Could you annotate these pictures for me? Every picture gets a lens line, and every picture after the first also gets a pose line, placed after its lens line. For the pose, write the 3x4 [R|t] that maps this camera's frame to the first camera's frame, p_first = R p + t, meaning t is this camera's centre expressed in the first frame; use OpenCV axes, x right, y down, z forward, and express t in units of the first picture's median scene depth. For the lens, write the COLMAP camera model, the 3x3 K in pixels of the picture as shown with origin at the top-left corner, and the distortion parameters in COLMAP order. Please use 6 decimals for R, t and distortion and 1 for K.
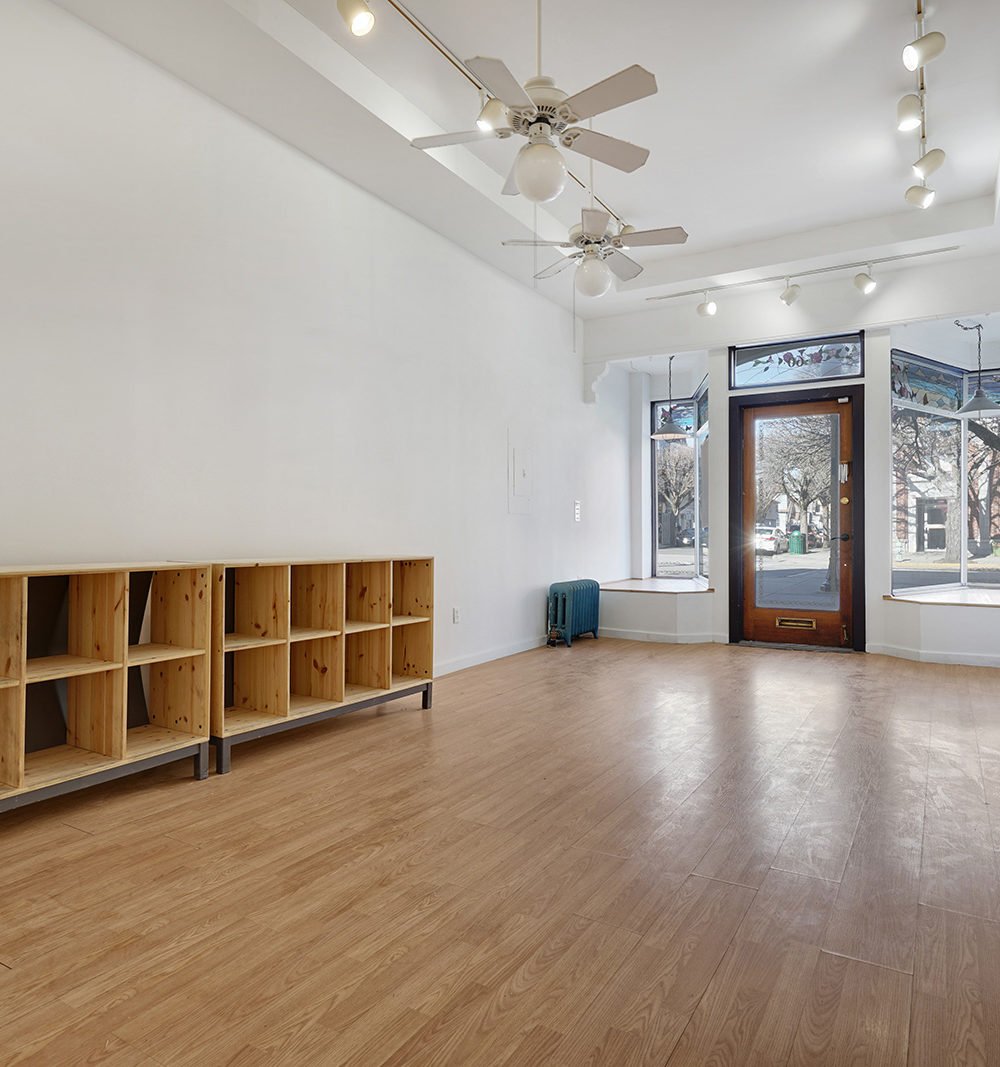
lens RADIAL K [[695.4, 0, 500.0], [0, 695.4, 533.5], [0, 0, 1]] dist [-0.004904, 0.000174]
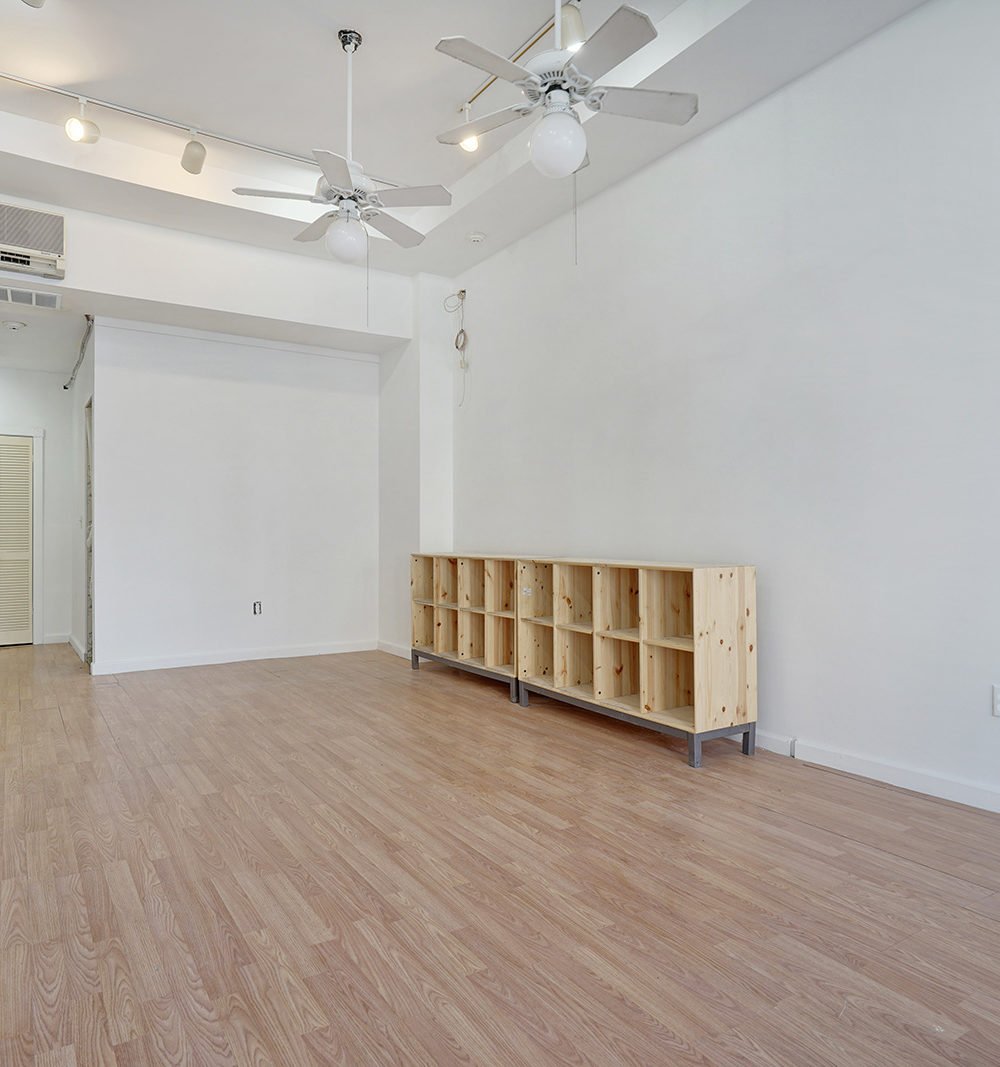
lens RADIAL K [[714.3, 0, 497.9], [0, 714.3, 530.7], [0, 0, 1]] dist [-0.009649, 0.006142]
pose [[-0.400805, -0.013832, -0.916059, 0.402939], [-0.007938, 0.999901, -0.011624, 0.002144], [0.916129, 0.002613, -0.400875, 0.645973]]
